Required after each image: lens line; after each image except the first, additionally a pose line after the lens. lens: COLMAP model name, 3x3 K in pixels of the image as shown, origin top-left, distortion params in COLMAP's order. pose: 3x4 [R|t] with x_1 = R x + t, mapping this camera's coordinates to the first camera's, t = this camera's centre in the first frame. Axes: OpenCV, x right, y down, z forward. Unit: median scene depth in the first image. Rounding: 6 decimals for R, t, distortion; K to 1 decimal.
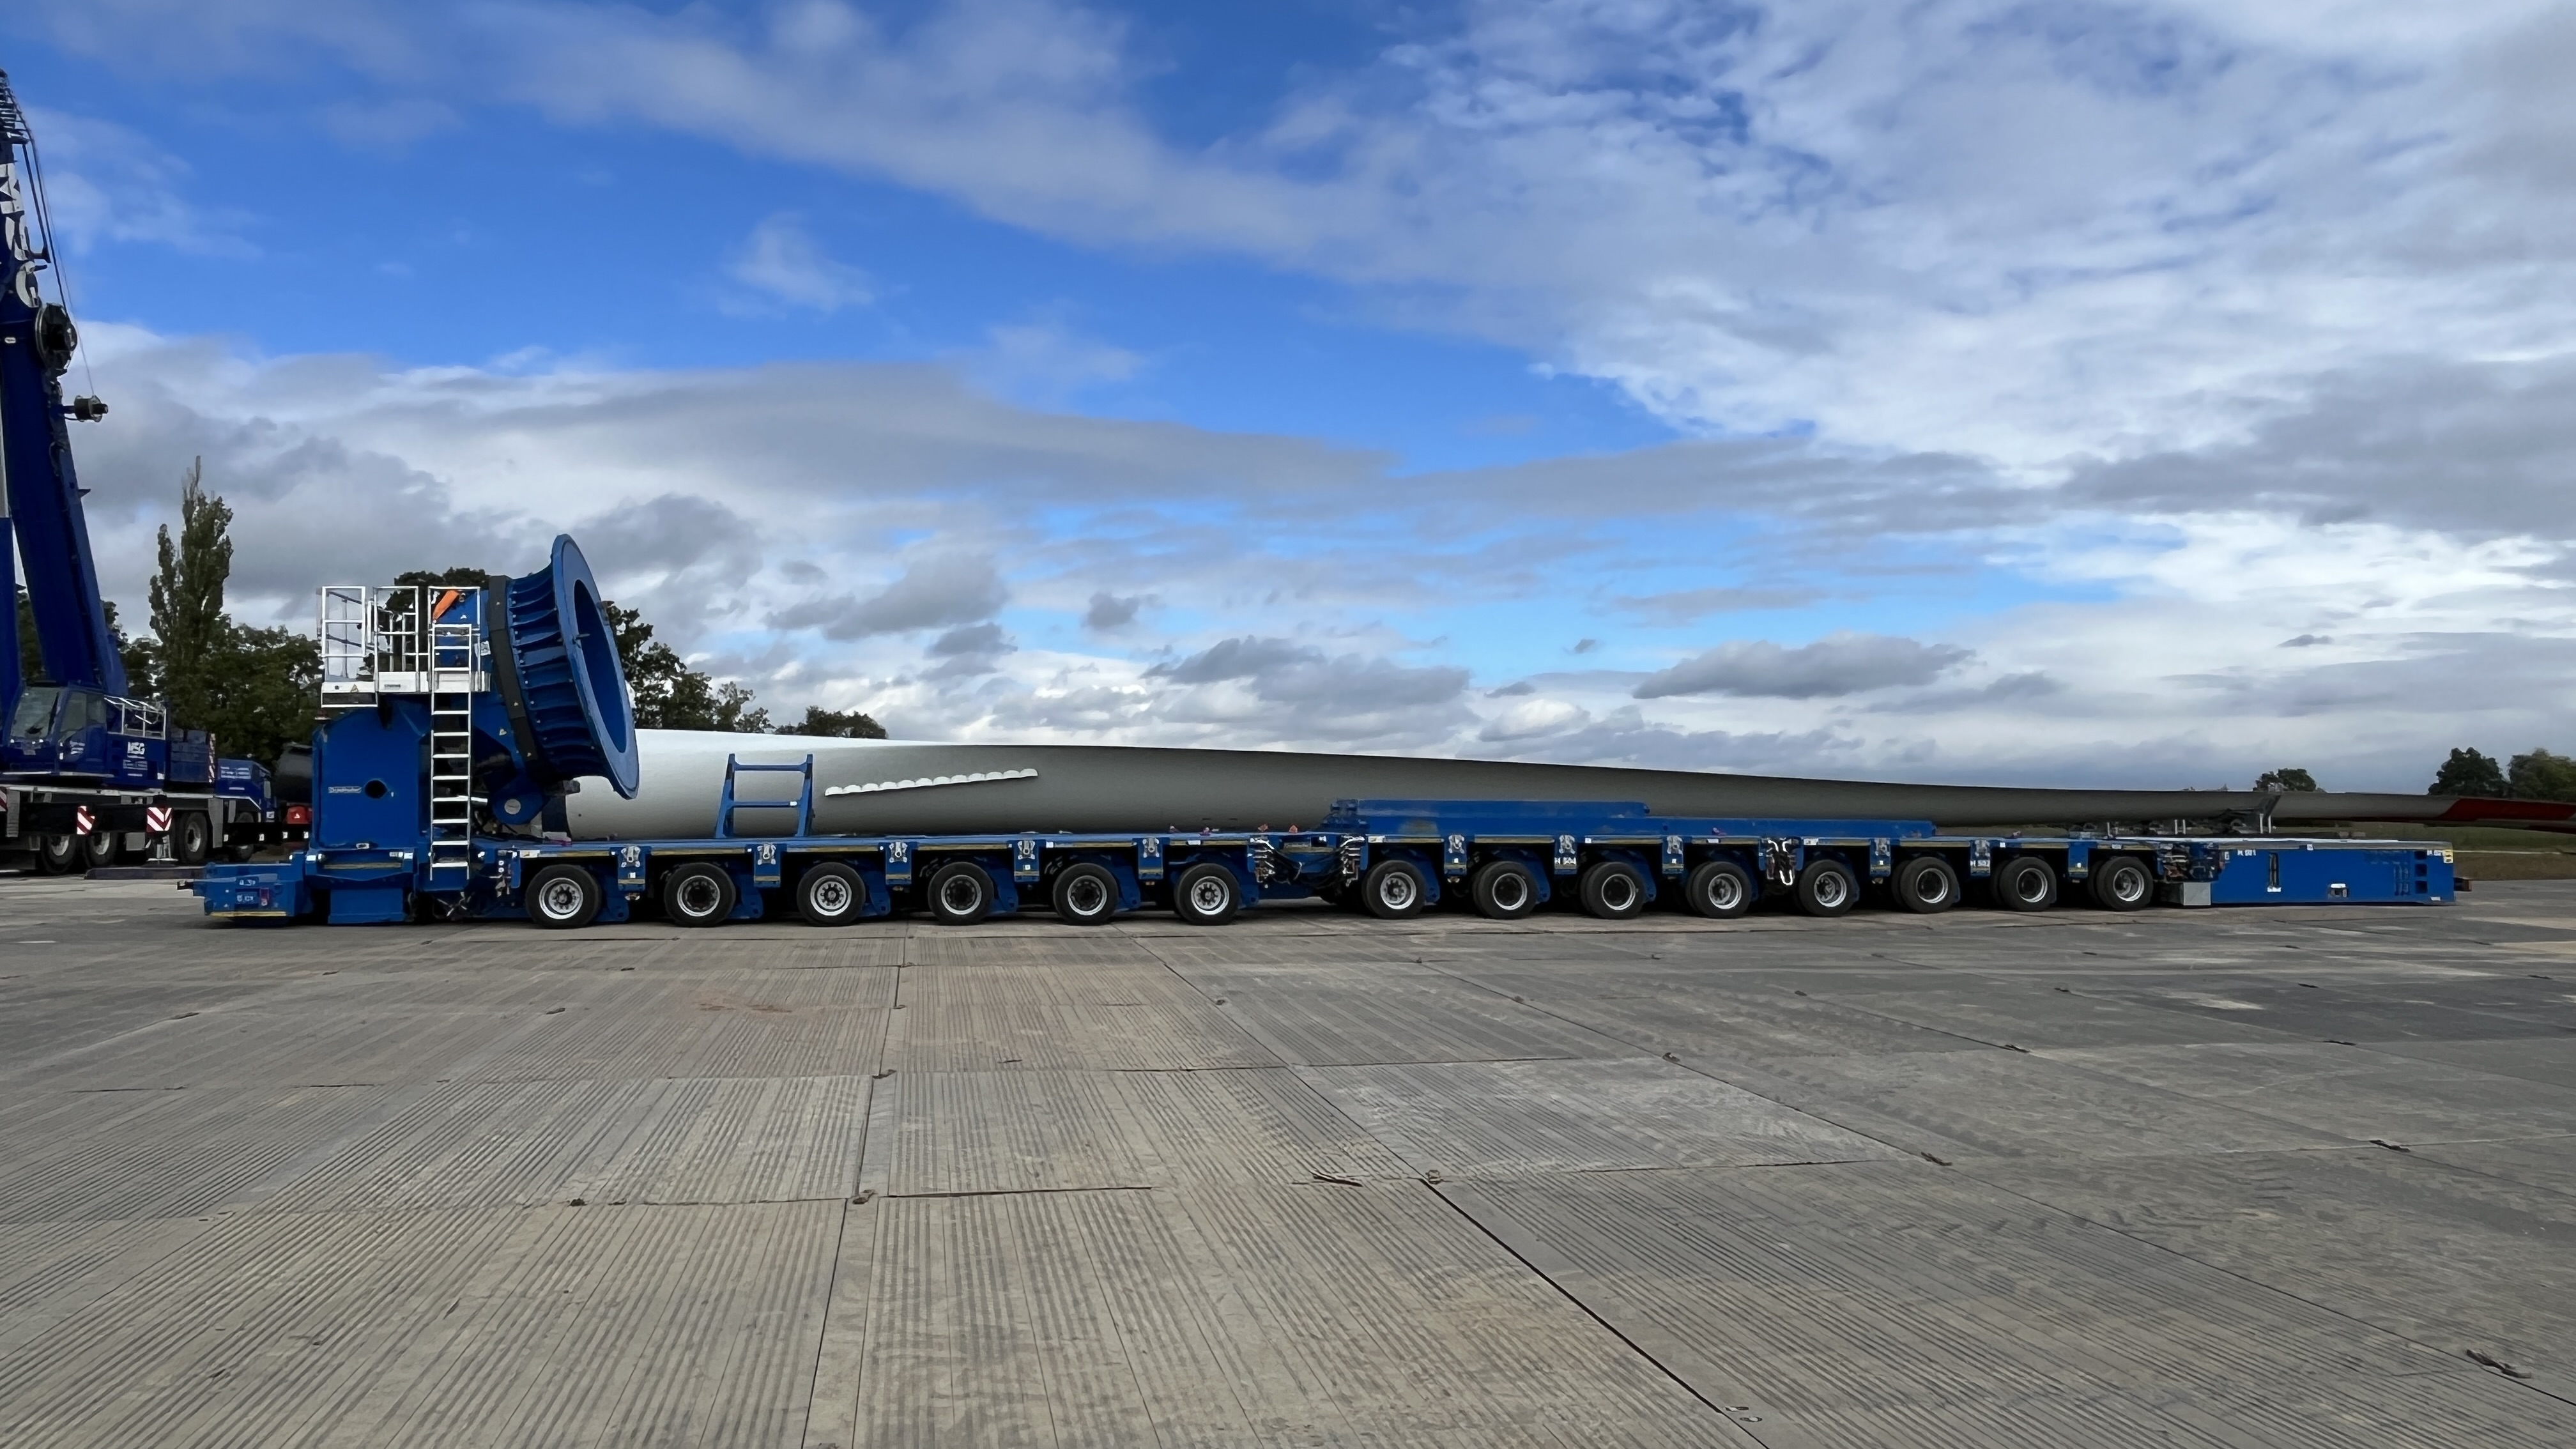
lens RADIAL K [[1711.6, 0, 1288.0], [0, 1711.6, 724.5], [0, 0, 1]] dist [-0.003849, -0.002016]
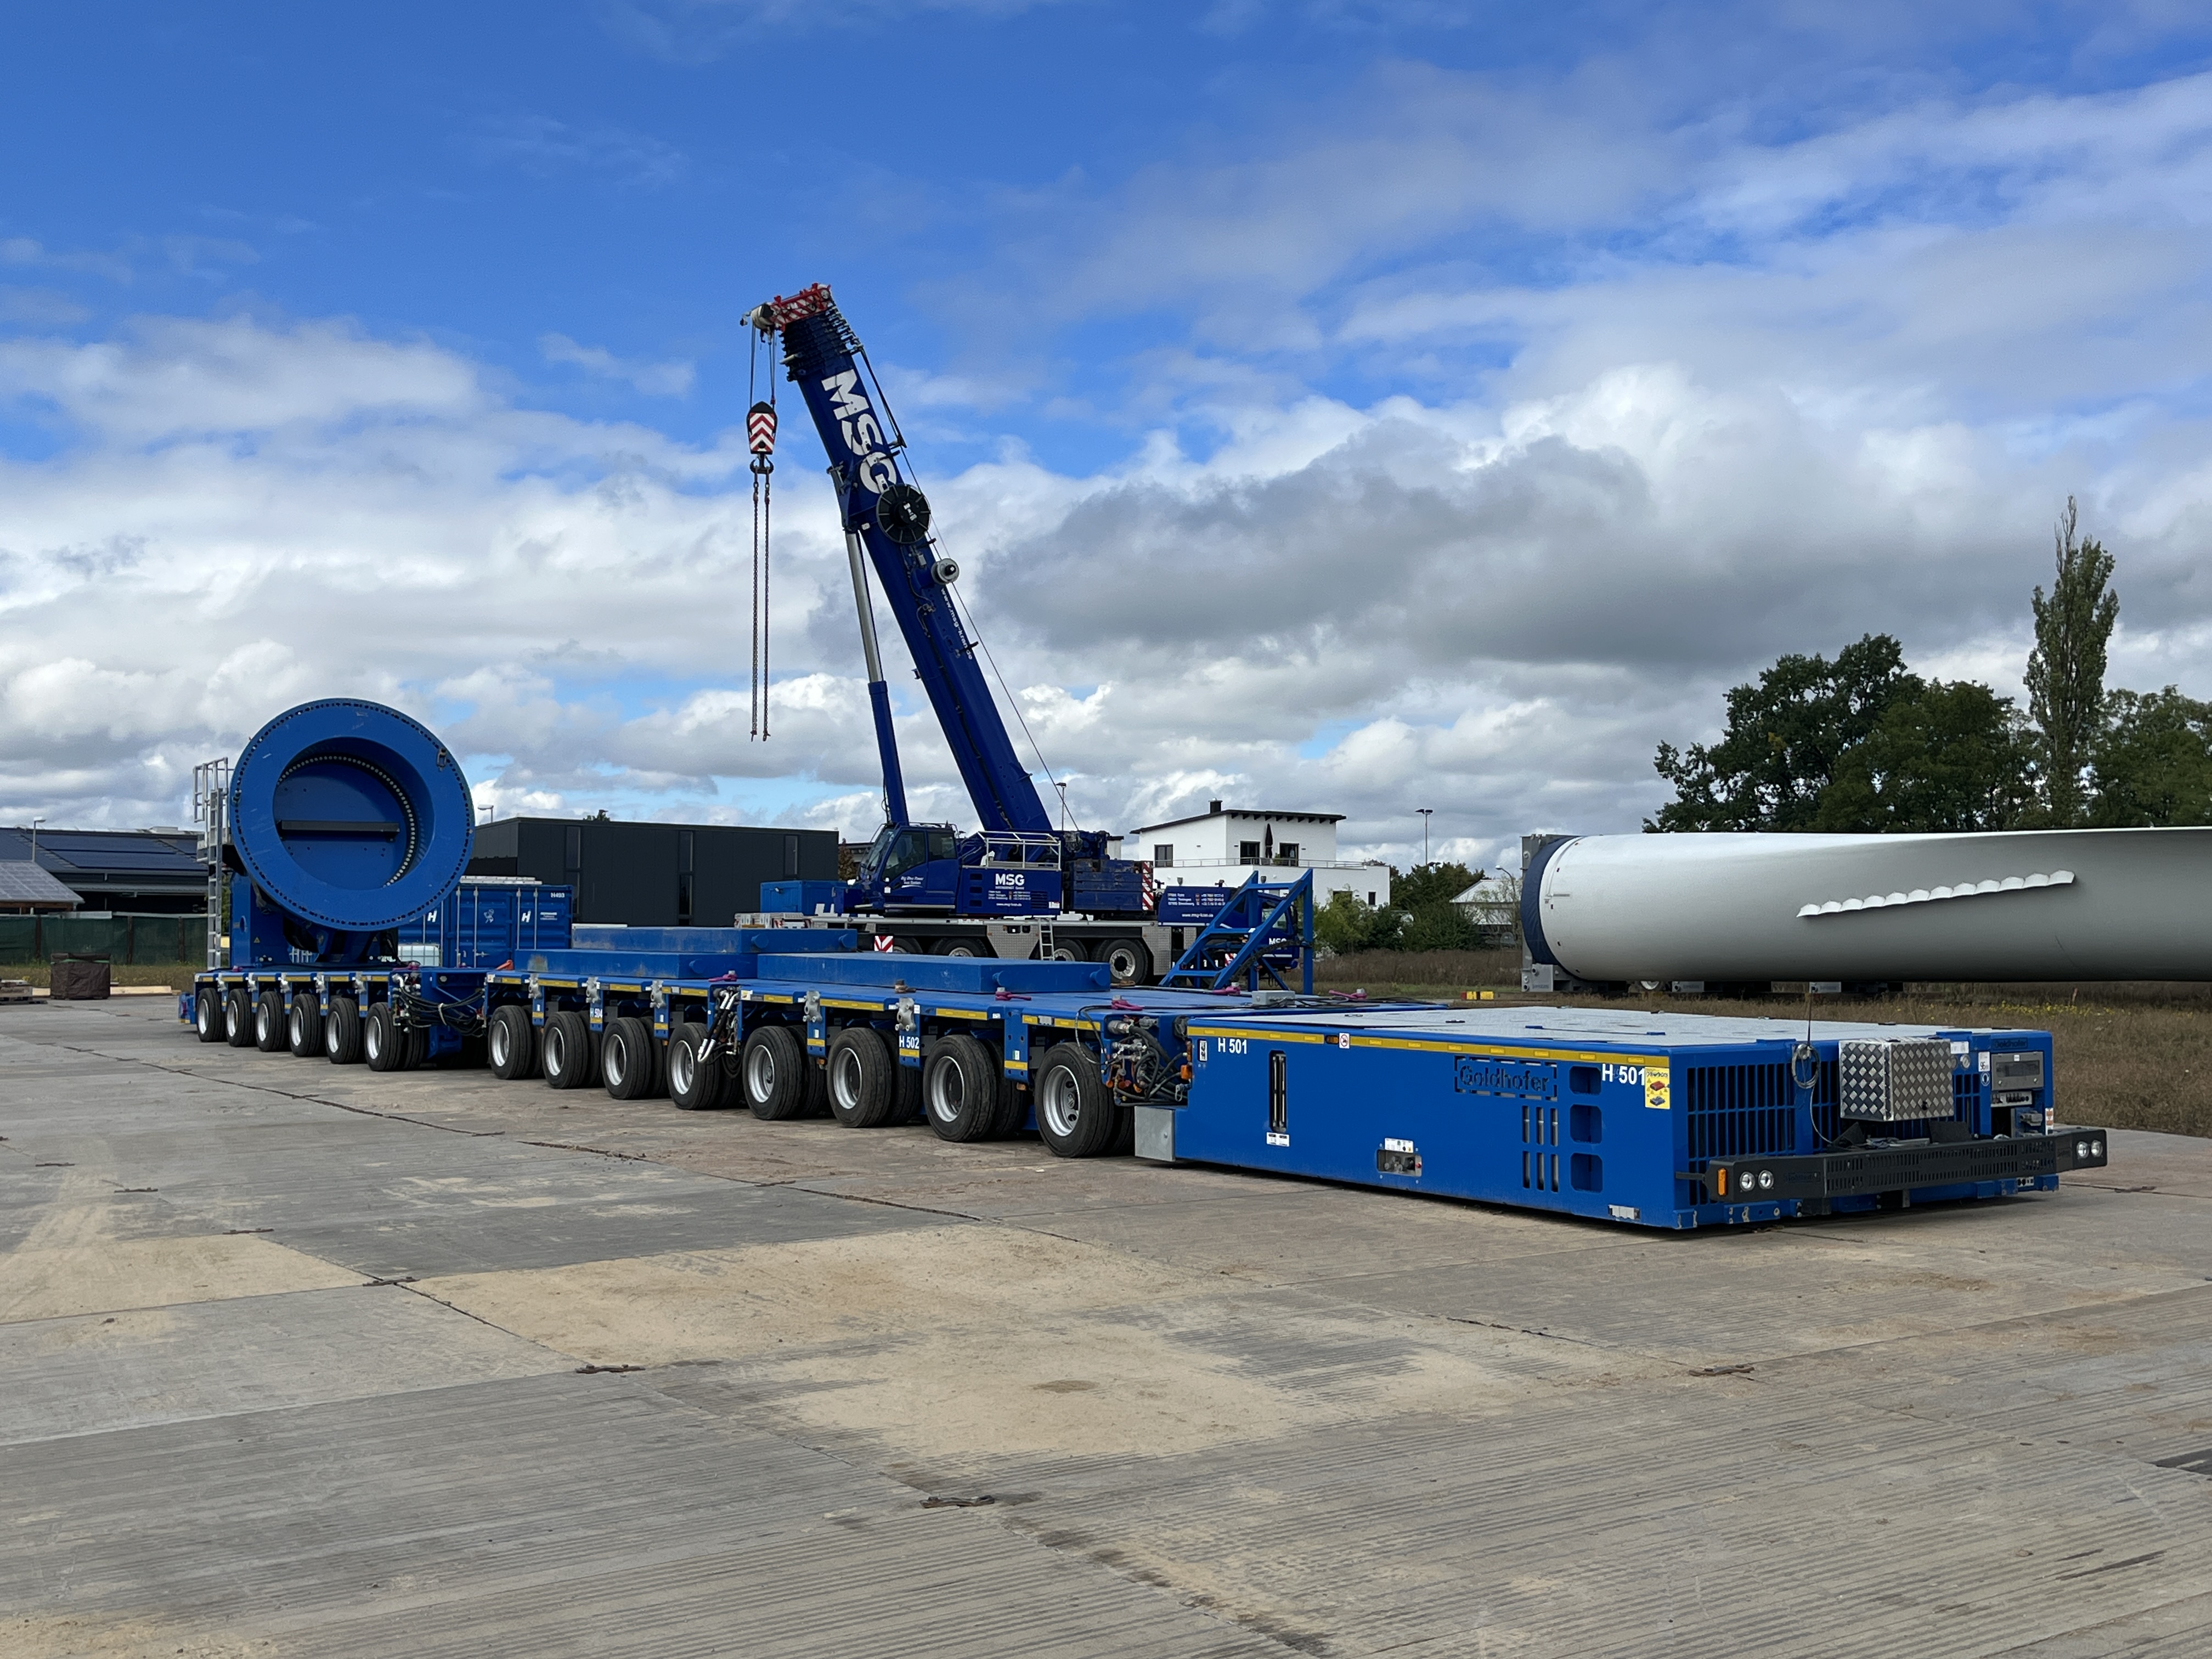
lens RADIAL K [[2353.4, 0, 1106.0], [0, 2353.4, 829.5], [0, 0, 1]] dist [0.009374, 0.003345]
pose [[0.398153, -0.041821, -0.916365, 1.084651], [0.046880, 0.998583, -0.025204, 0.035330], [0.916120, -0.032924, 0.399549, 0.746929]]
